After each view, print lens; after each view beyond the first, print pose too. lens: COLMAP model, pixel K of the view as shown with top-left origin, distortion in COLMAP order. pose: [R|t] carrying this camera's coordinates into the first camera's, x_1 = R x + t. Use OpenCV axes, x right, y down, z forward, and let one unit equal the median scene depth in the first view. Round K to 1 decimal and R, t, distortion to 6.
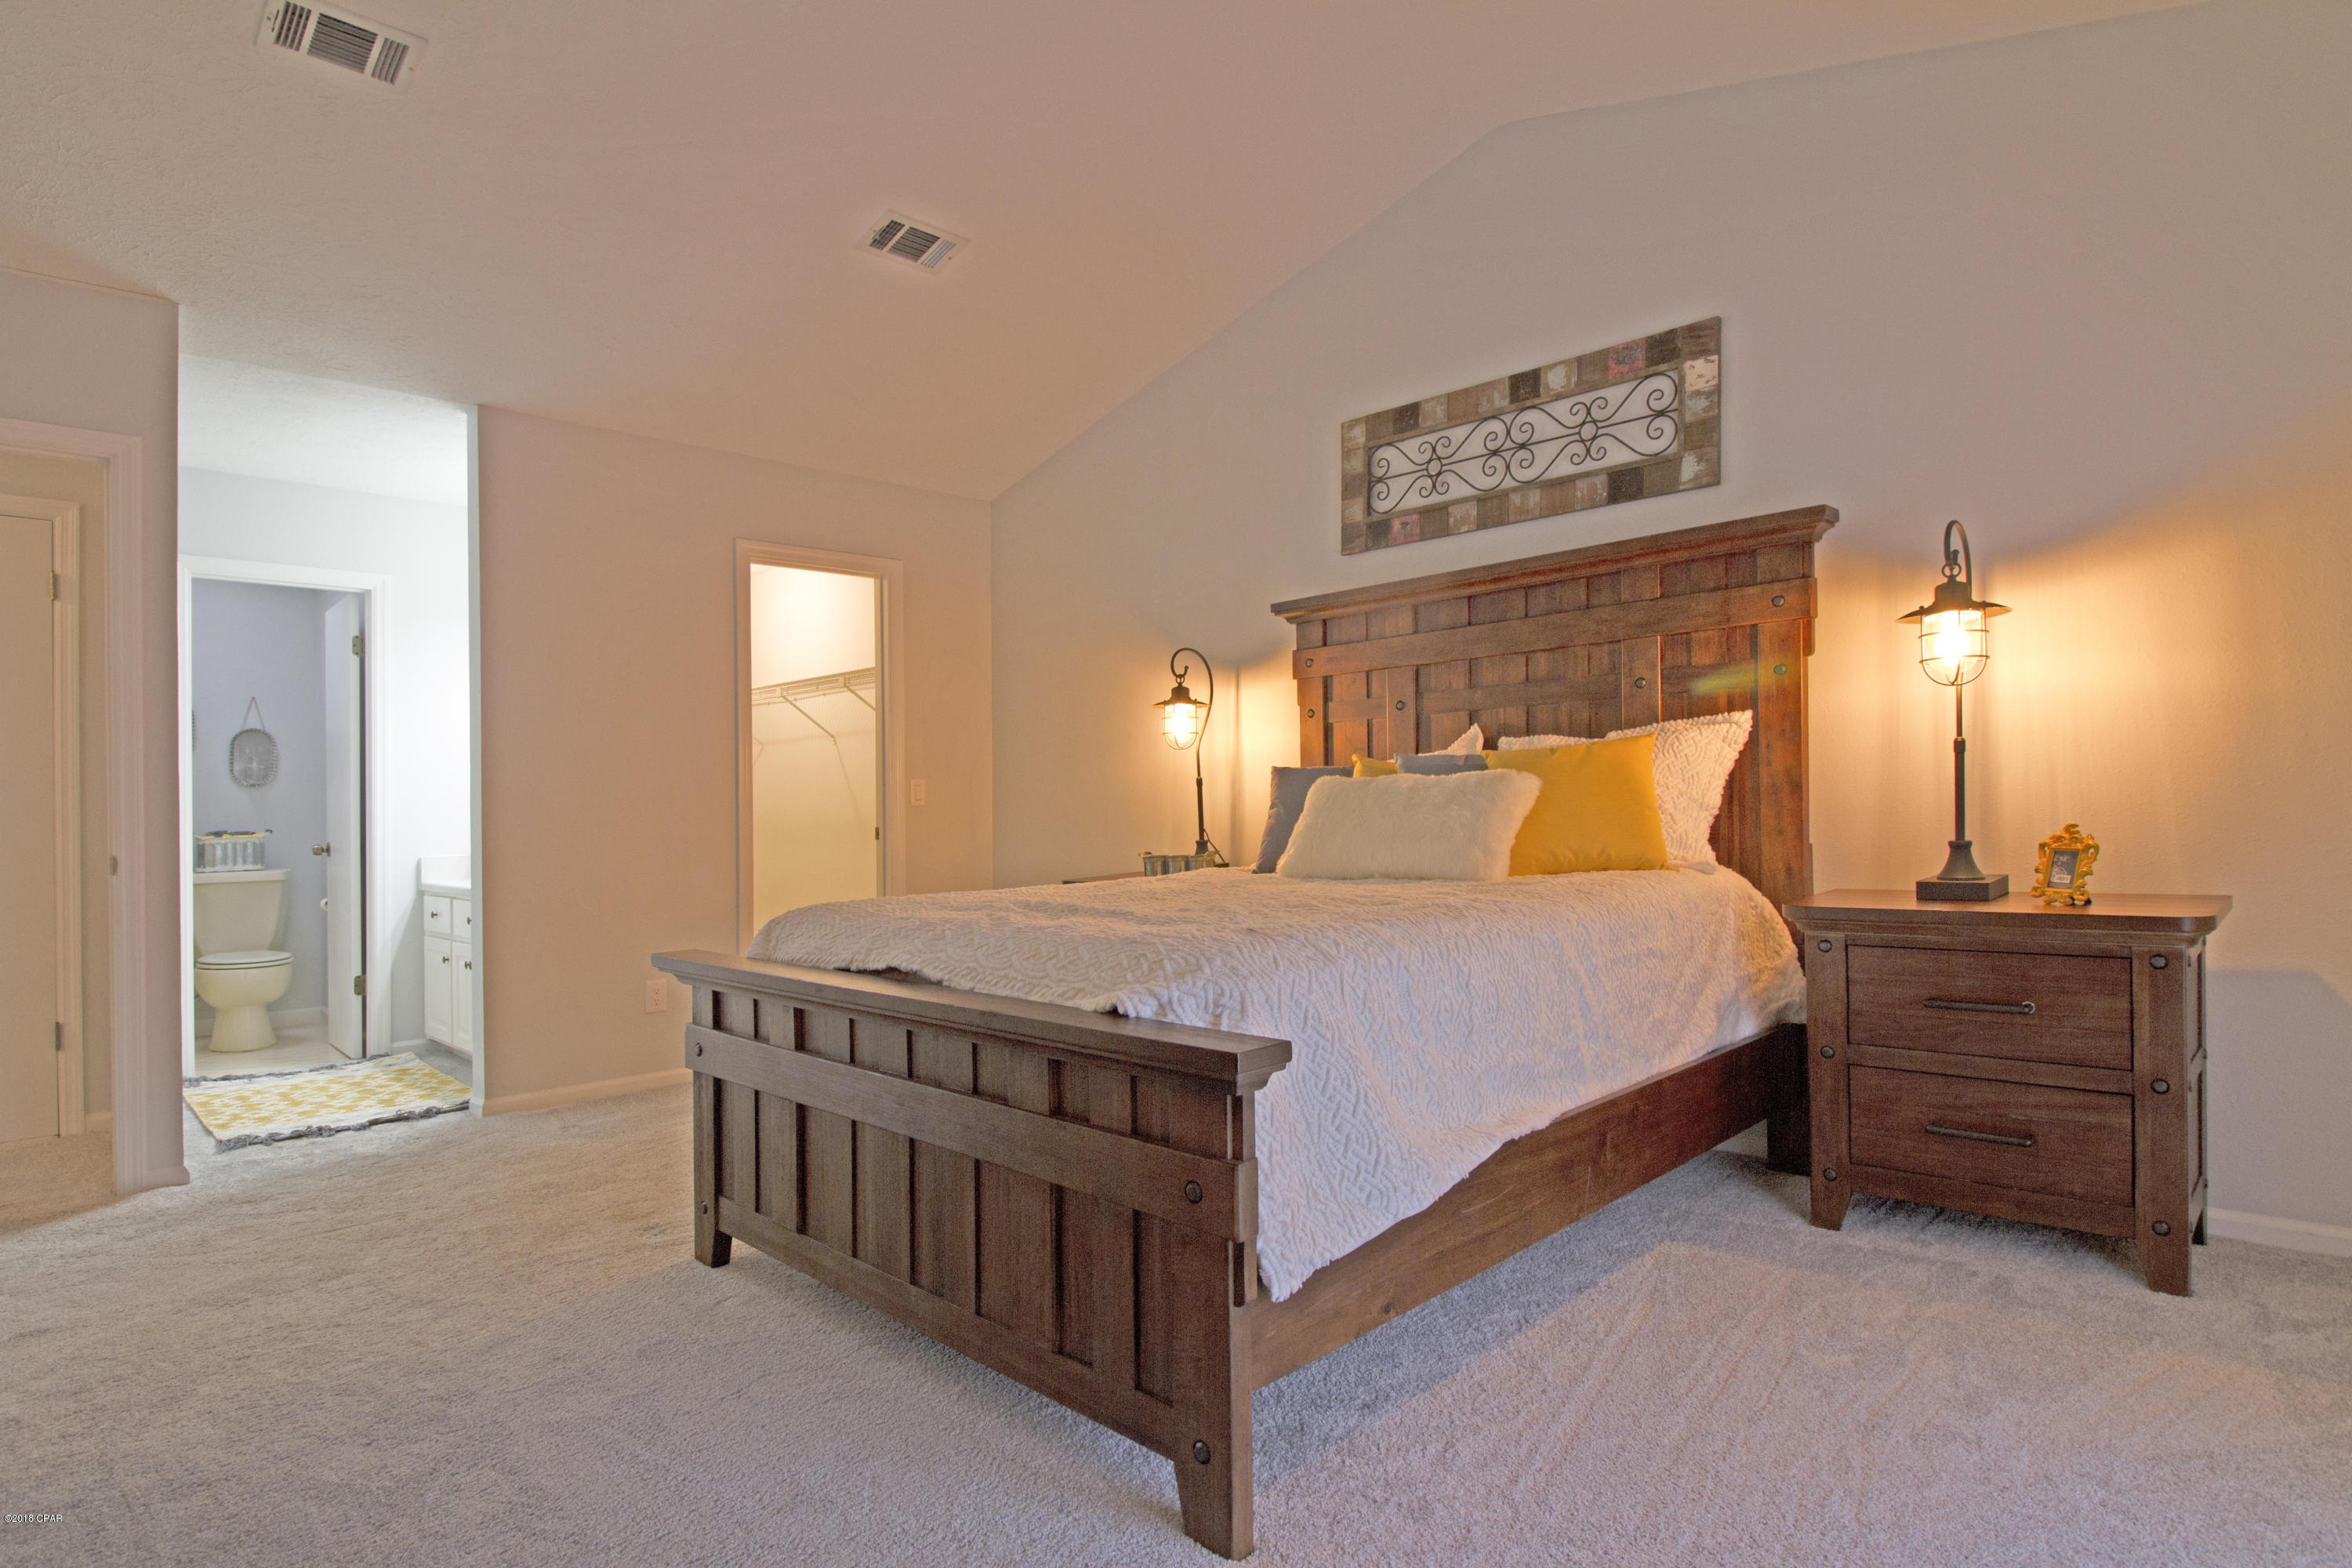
lens RADIAL K [[1238.5, 0, 1188.7], [0, 1238.5, 790.8], [0, 0, 1]] dist [-0.021858, -0.001252]
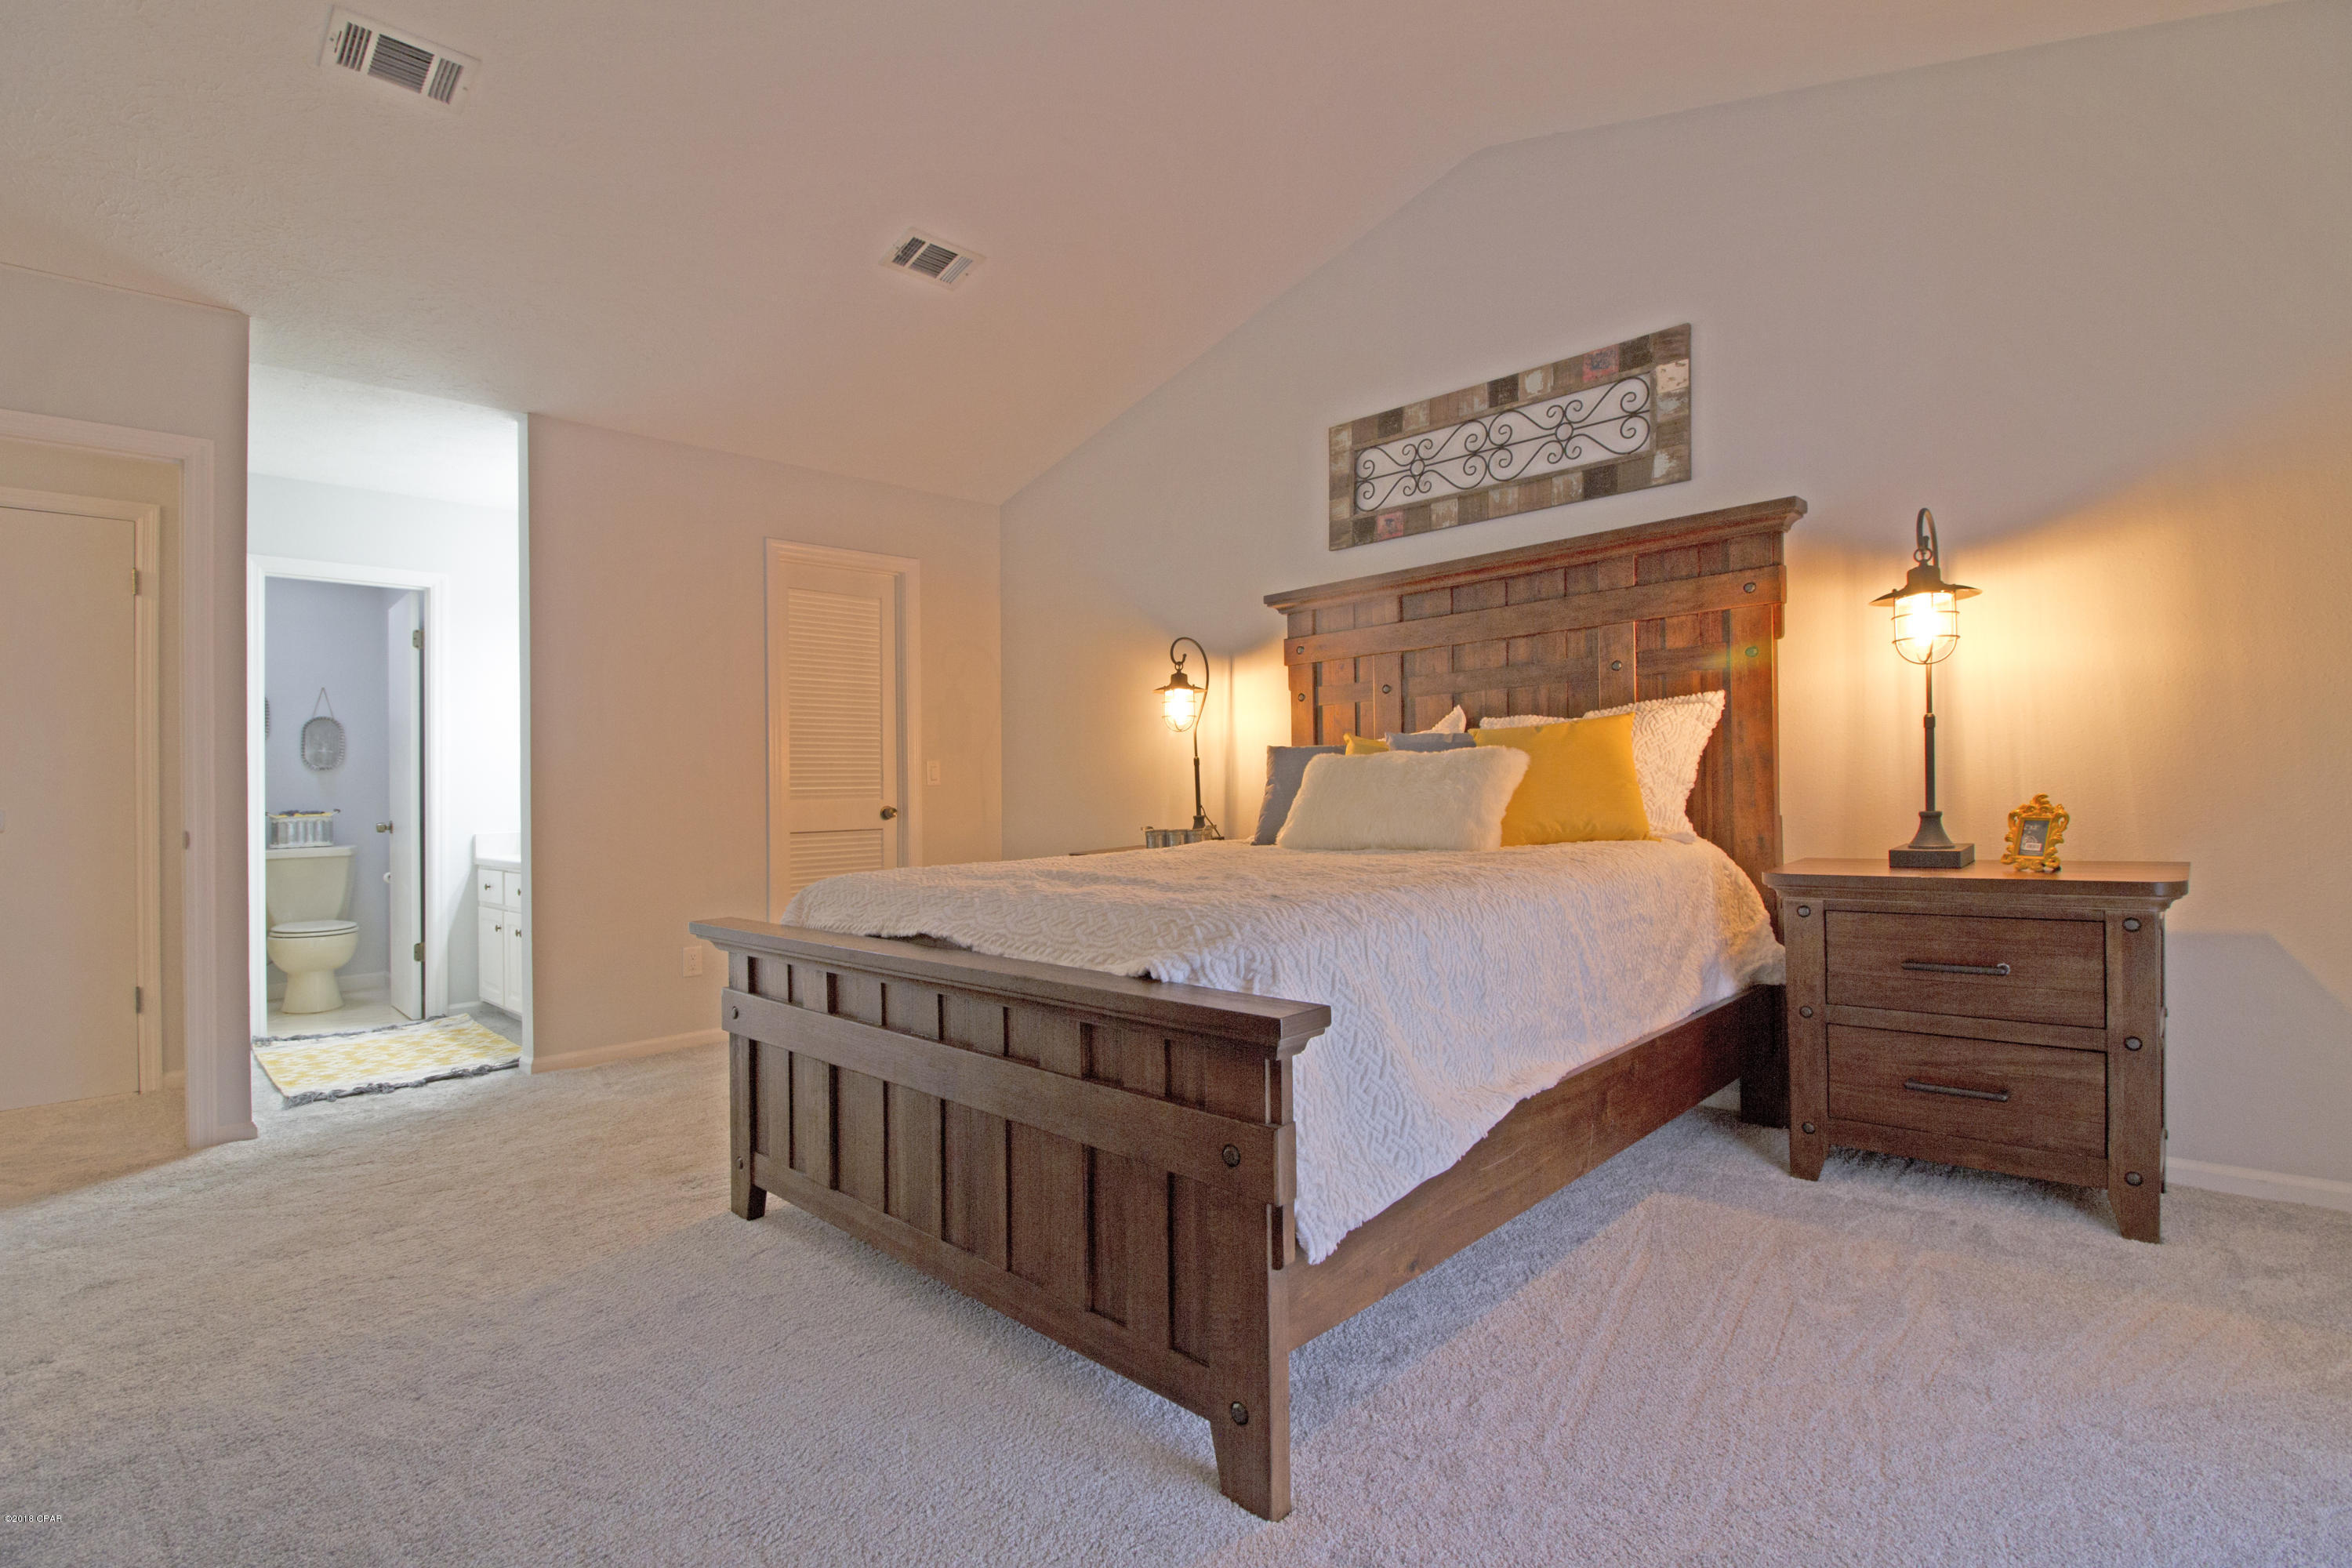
lens RADIAL K [[1107.9, 0, 1168.8], [0, 1107.9, 769.3], [0, 0, 1]] dist [-0.022748, -0.003519]
pose [[0.999996, -0.002122, 0.001984, -0.026213], [0.002134, 0.999979, -0.006081, 0.007973], [-0.001972, 0.006085, 0.999980, 0.052216]]
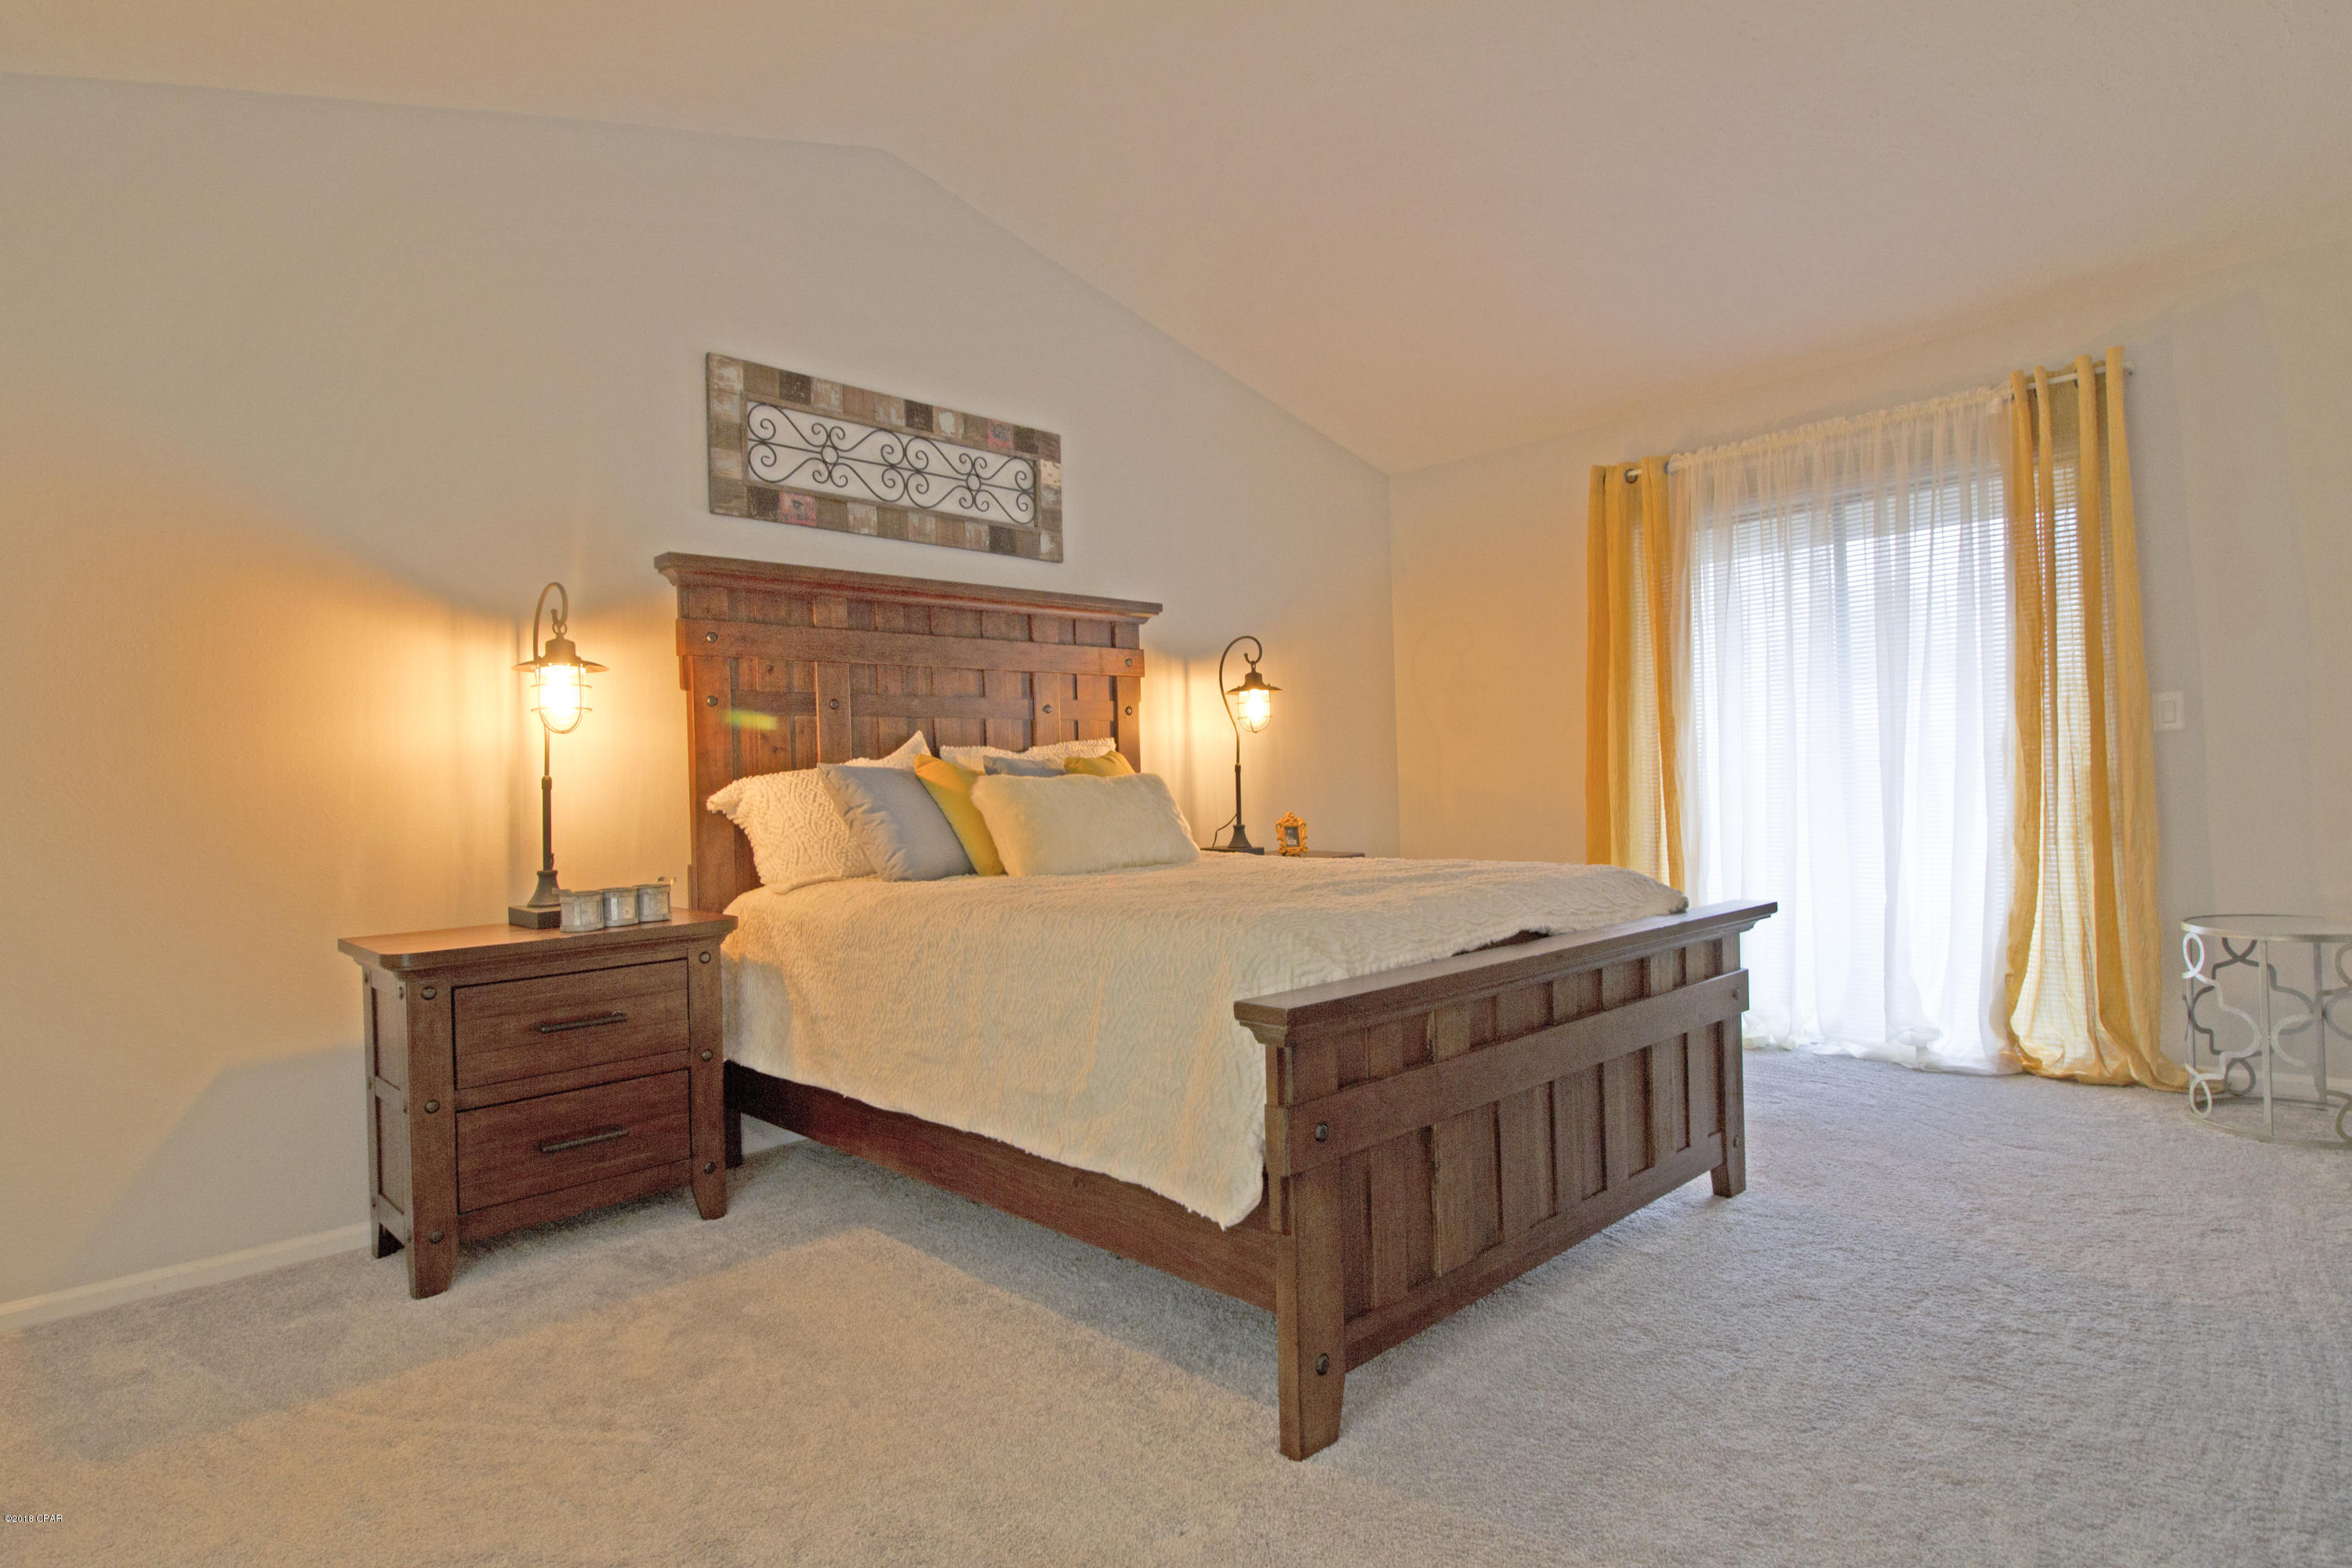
lens RADIAL K [[1238.5, 0, 1175.2], [0, 1238.5, 800.6], [0, 0, 1]] dist [-0.021858, -0.001252]
pose [[0.001643, 0.021251, 0.999773, -0.956648], [0.028318, 0.999372, -0.021289, 0.037163], [-0.999598, 0.028347, 0.001040, 0.968983]]
